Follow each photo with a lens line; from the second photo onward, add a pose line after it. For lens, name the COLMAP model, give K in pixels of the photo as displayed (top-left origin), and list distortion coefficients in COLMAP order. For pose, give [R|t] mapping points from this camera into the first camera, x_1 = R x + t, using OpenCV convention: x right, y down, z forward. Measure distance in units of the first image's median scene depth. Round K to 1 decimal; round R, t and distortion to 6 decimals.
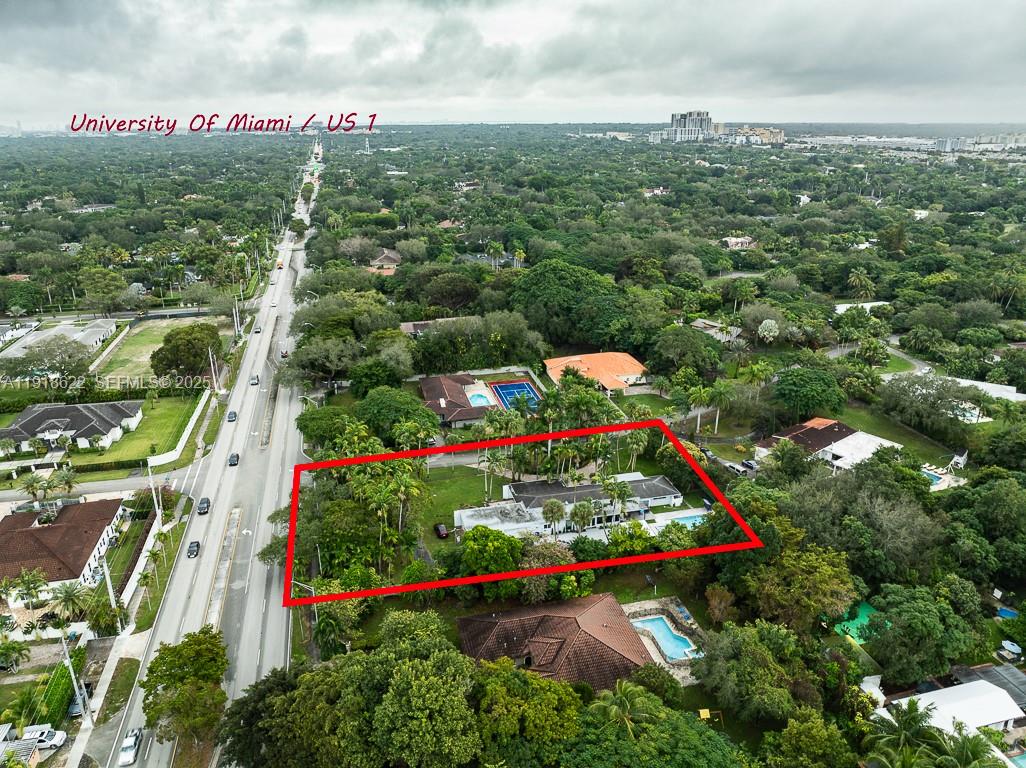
lens RADIAL K [[720.0, 0, 513.0], [0, 720.0, 384.0], [0, 0, 1]] dist [-0.034834, -0.006805]
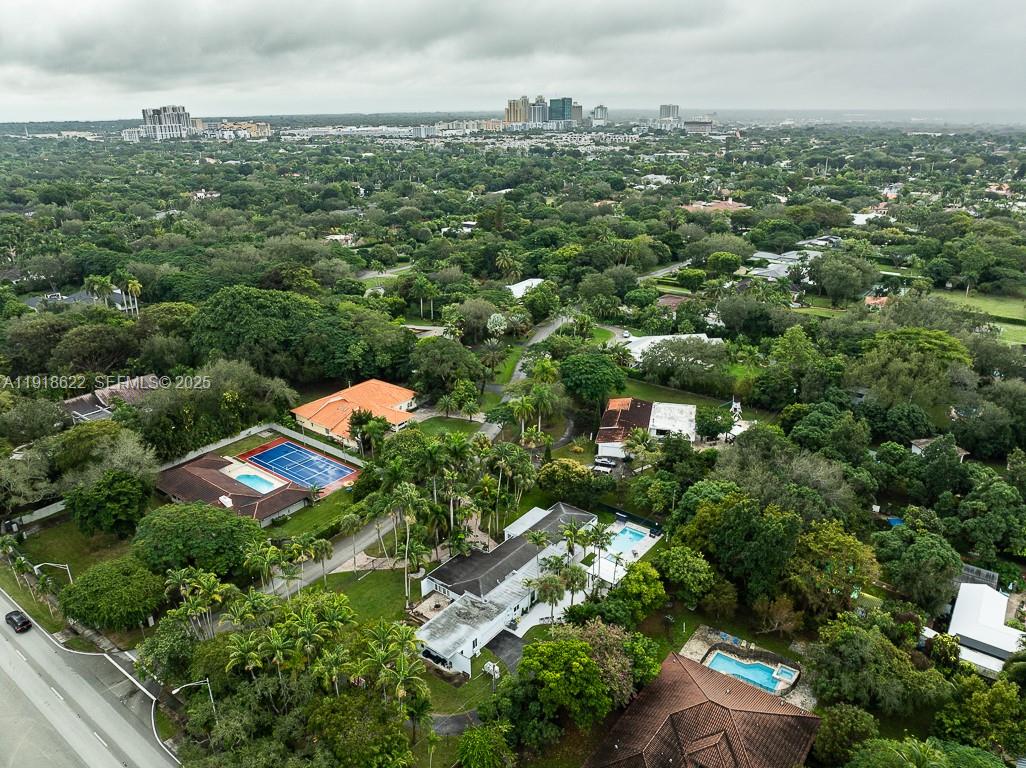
lens RADIAL K [[720.0, 0, 513.0], [0, 720.0, 384.0], [0, 0, 1]] dist [-0.034834, -0.006805]
pose [[0.776862, -0.225558, 0.587886, -0.231165], [0.220897, 0.971928, 0.081000, -0.071659], [-0.589653, 0.066937, 0.804878, 0.199176]]
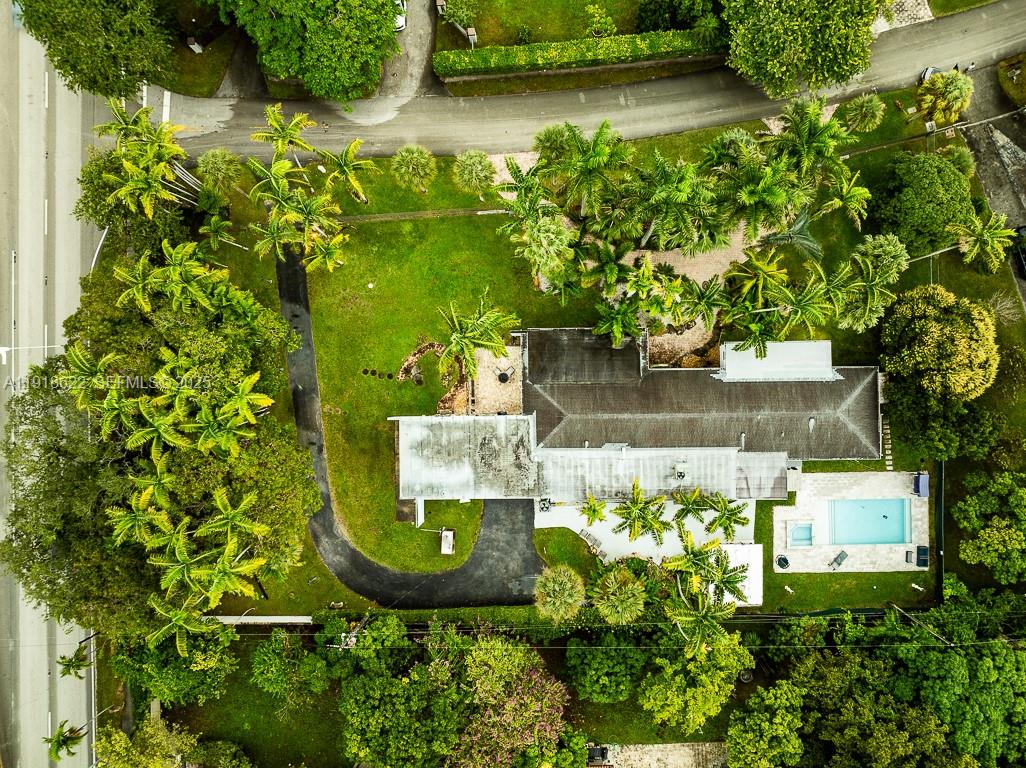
lens RADIAL K [[898.6, 0, 546.2], [0, 898.6, 382.5], [0, 0, 1]] dist [-0.047662, -0.006327]
pose [[0.975190, 0.221114, -0.010608, 0.013942], [-0.069309, 0.350486, 0.934000, -0.247854], [0.210239, -0.910092, 0.357116, 0.517337]]
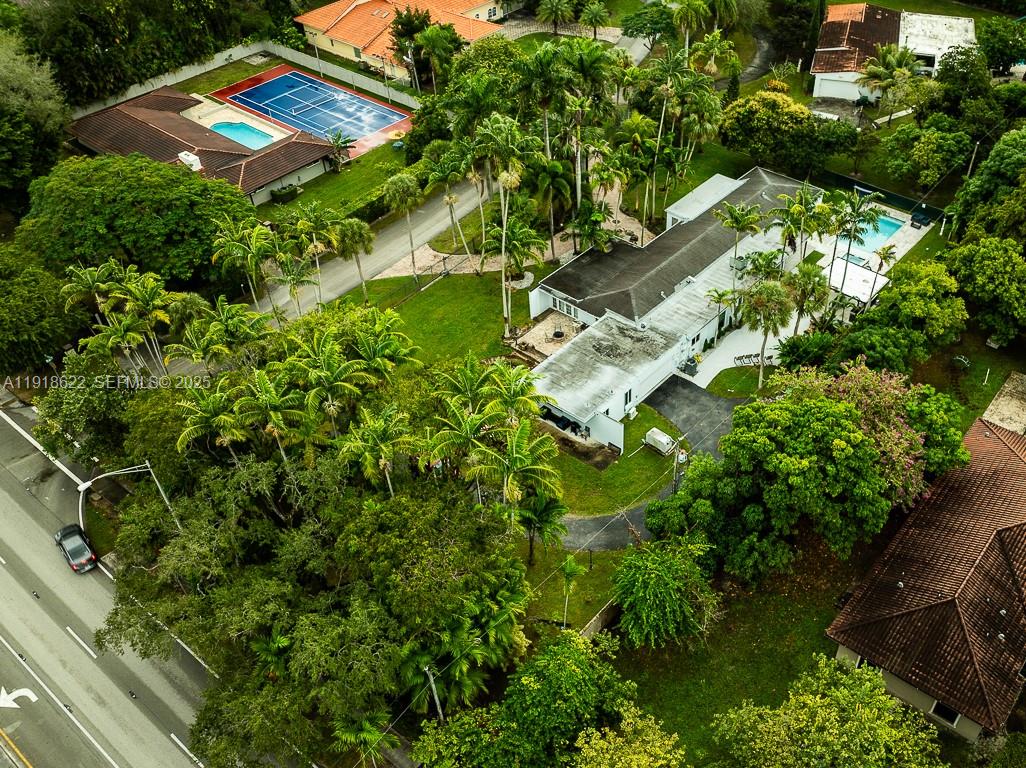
lens RADIAL K [[921.0, 0, 604.5], [0, 921.0, 416.6], [0, 0, 1]] dist [-0.033174, -0.004812]
pose [[0.790412, -0.417928, 0.447868, -0.179123], [0.214621, 0.873713, 0.436535, -0.021683], [-0.573748, -0.248921, 0.780289, 0.334195]]
